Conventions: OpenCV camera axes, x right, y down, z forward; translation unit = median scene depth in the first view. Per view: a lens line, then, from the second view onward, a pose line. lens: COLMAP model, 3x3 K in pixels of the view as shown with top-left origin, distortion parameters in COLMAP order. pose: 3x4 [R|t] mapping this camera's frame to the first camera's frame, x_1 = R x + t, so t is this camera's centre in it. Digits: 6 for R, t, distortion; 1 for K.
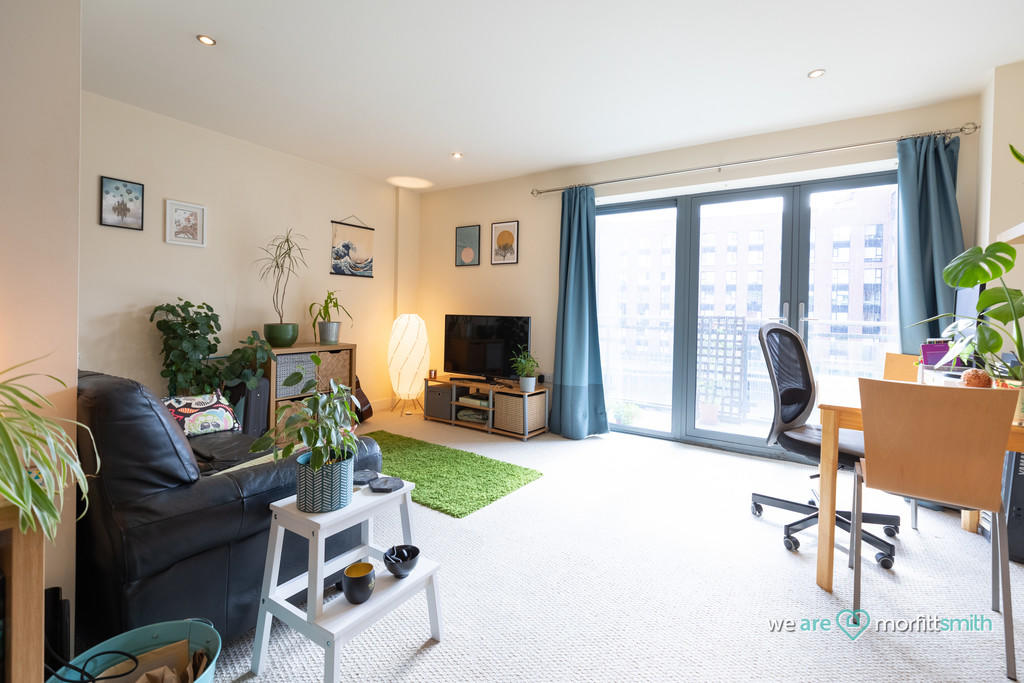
lens RADIAL K [[452.1, 0, 511.1], [0, 452.1, 322.5], [0, 0, 1]] dist [-0.003363, -0.000065]
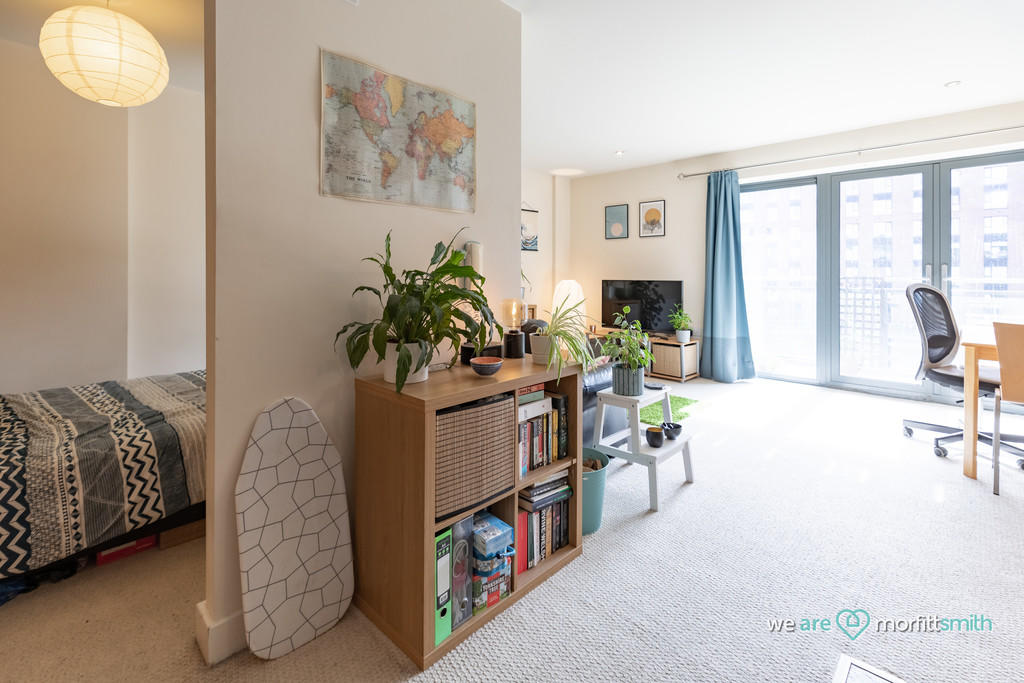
lens RADIAL K [[462.3, 0, 499.4], [0, 462.3, 278.9], [0, 0, 1]] dist [0.002803, -0.005444]
pose [[0.980725, -0.018626, -0.194501, -0.204331], [0.016012, 0.999759, -0.015007, -0.006977], [0.194734, 0.011604, 0.980787, -0.317935]]
